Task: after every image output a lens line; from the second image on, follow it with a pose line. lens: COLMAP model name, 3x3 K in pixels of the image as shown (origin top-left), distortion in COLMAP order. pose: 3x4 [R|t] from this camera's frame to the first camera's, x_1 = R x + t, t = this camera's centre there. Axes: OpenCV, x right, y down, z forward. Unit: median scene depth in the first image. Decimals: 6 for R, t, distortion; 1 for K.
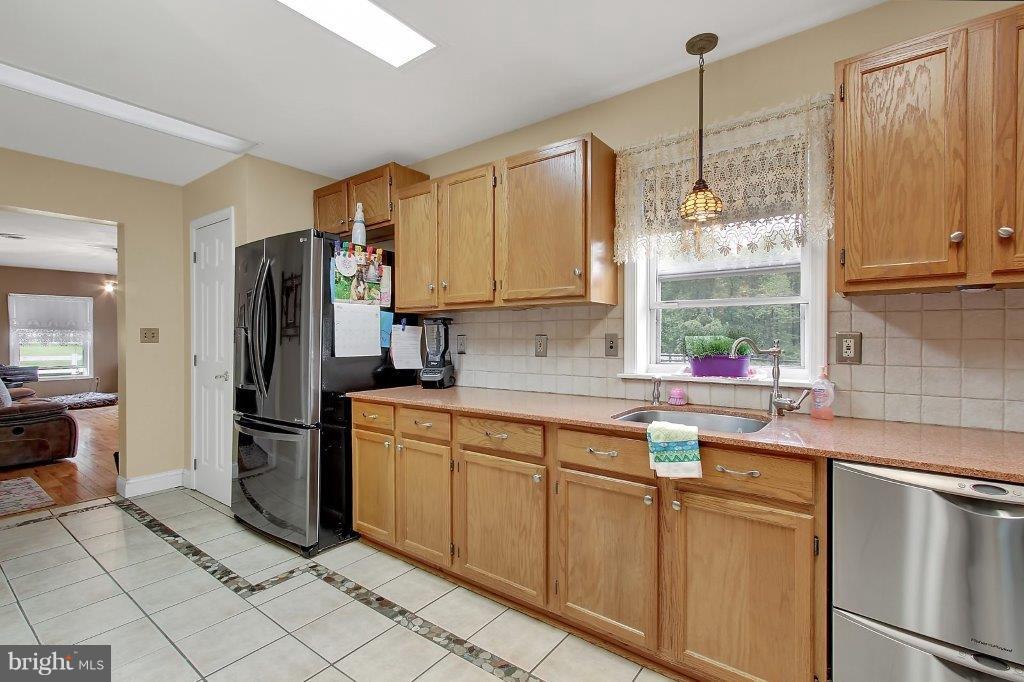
lens RADIAL K [[468.4, 0, 507.9], [0, 468.4, 341.4], [0, 0, 1]] dist [0.014663, 0.000267]
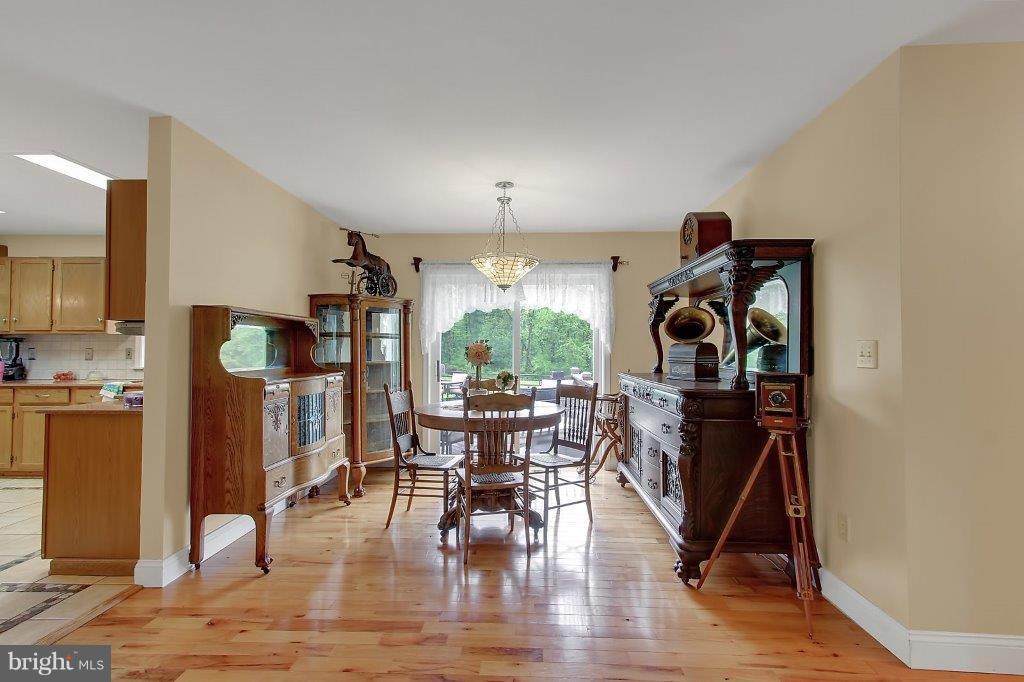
lens RADIAL K [[468.4, 0, 515.6], [0, 468.4, 342.5], [0, 0, 1]] dist [0.014663, 0.000267]
pose [[0.818630, 0.014882, 0.574128, 0.379623], [0.001716, 0.999596, -0.028357, 0.018589], [-0.574319, 0.024199, 0.818274, -1.543317]]
